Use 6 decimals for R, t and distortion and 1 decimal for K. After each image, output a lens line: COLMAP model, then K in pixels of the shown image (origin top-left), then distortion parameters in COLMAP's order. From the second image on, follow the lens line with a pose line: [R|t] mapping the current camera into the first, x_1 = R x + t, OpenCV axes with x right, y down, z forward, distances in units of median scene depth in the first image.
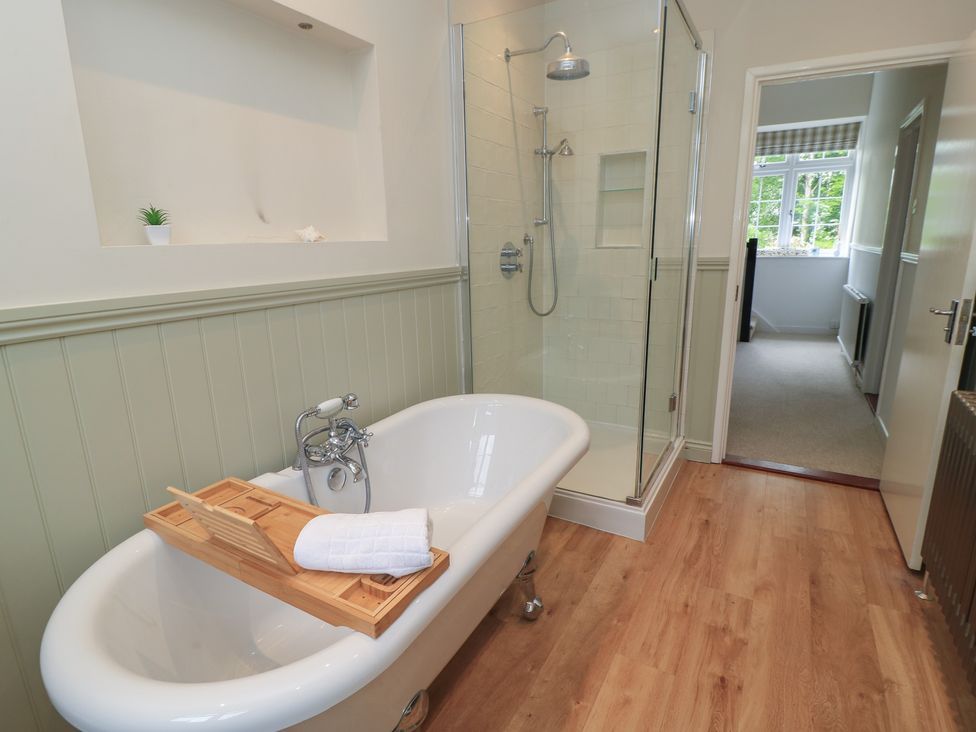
lens RADIAL K [[556.2, 0, 477.4], [0, 556.2, 368.9], [0, 0, 1]] dist [0.006312, -0.017317]
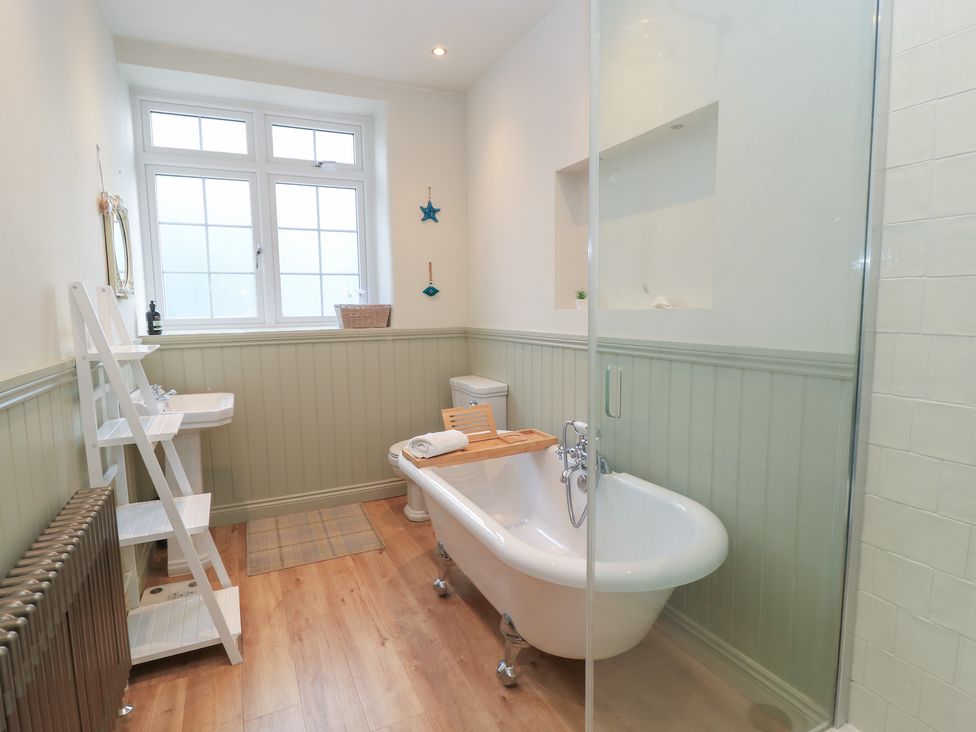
lens RADIAL K [[556.2, 0, 477.4], [0, 556.2, 368.9], [0, 0, 1]] dist [0.006312, -0.017317]
pose [[-0.608129, 0.114529, -0.785533, 0.949837], [-0.151365, 0.954654, 0.256367, -0.380538], [0.779274, 0.274806, -0.563217, 1.521243]]
